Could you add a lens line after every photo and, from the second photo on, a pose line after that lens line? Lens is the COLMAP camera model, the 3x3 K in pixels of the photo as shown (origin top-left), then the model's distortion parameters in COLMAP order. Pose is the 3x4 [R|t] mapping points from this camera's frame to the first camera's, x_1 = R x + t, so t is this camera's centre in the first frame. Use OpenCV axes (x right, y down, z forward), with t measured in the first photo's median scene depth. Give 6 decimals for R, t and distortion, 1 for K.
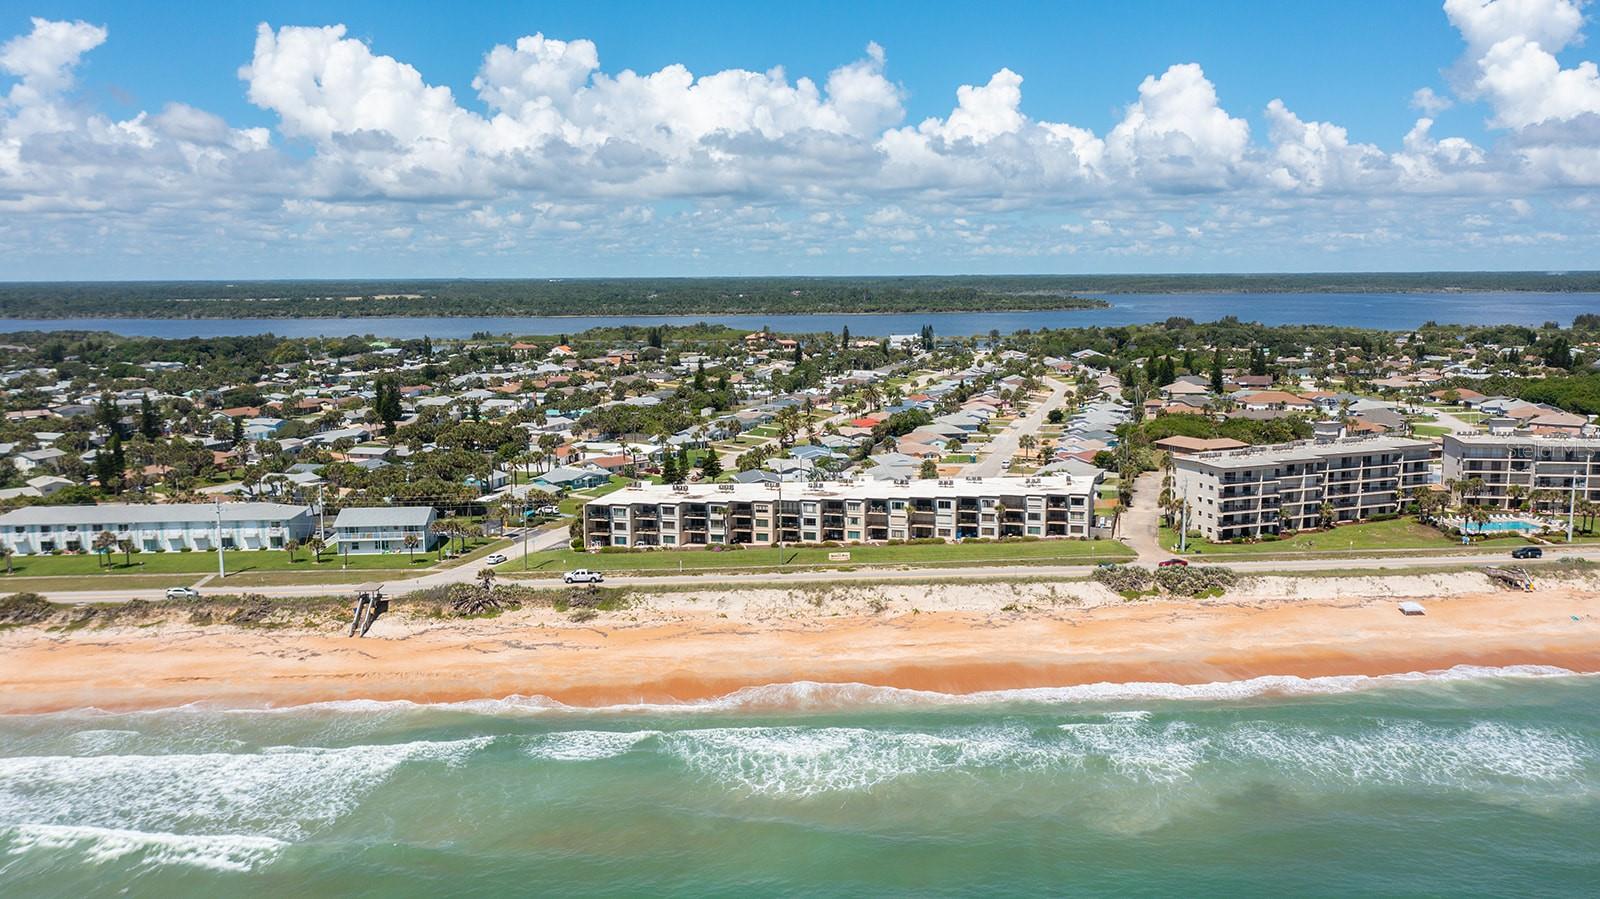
lens RADIAL K [[1428.0, 0, 800.0], [0, 1428.0, 449.5], [0, 0, 1]] dist [-0.003054, 0.008204]
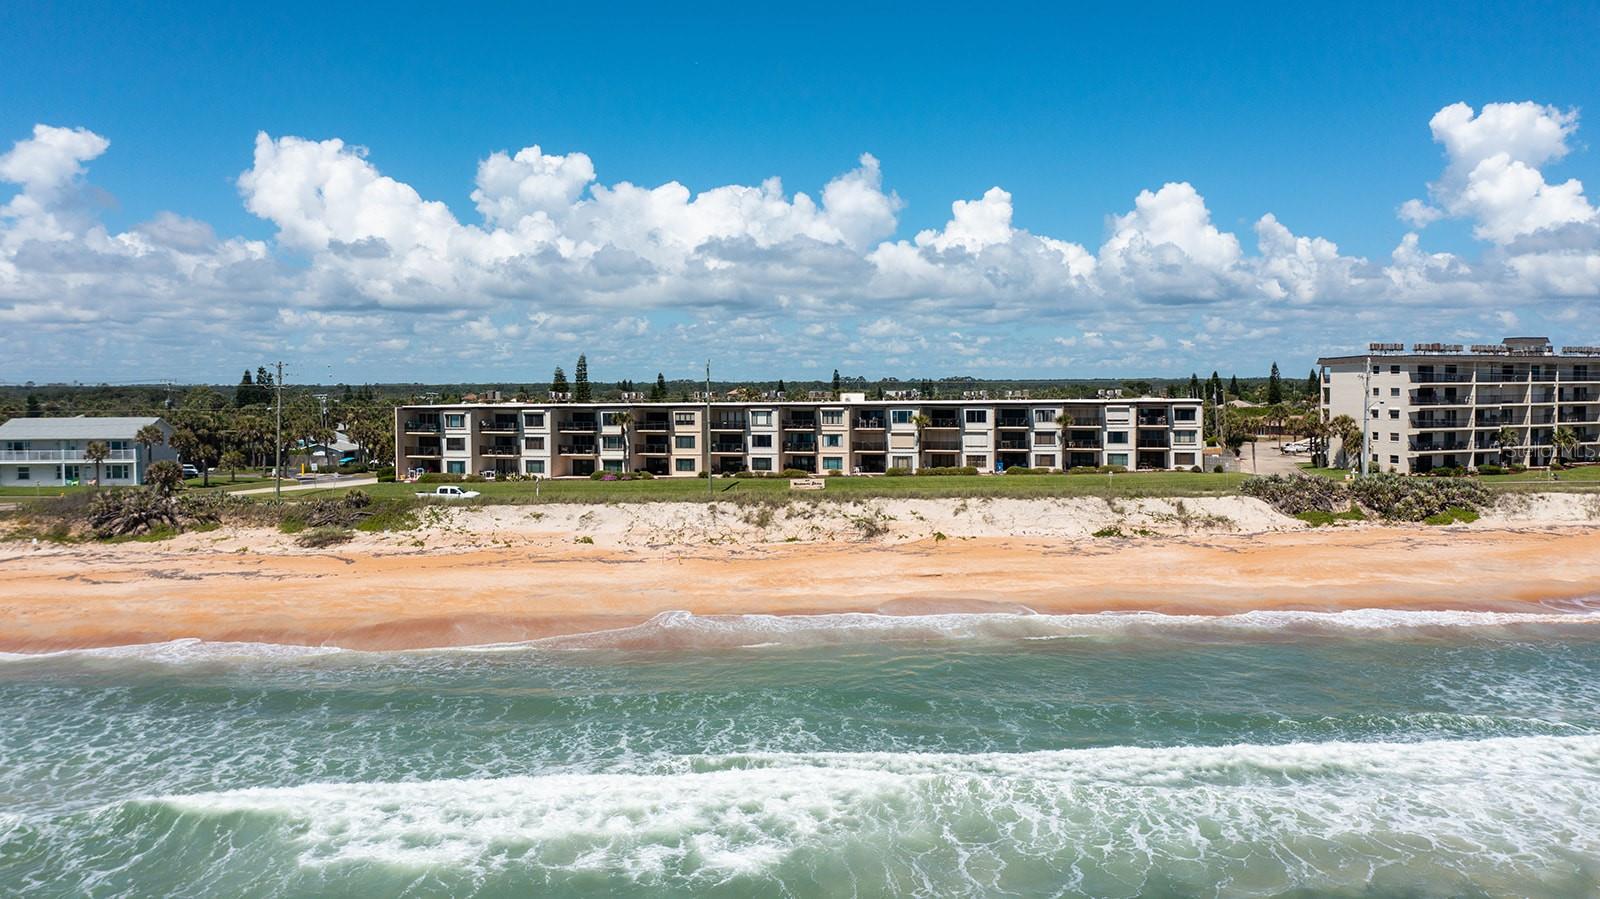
lens RADIAL K [[1408.0, 0, 828.1], [0, 1408.0, 449.8], [0, 0, 1]] dist [-0.007441, -0.006520]
pose [[0.999706, 0.006097, 0.023481, 0.021245], [-0.004087, 0.996398, -0.084702, 0.105724], [-0.023913, 0.084581, 0.996130, 0.382861]]
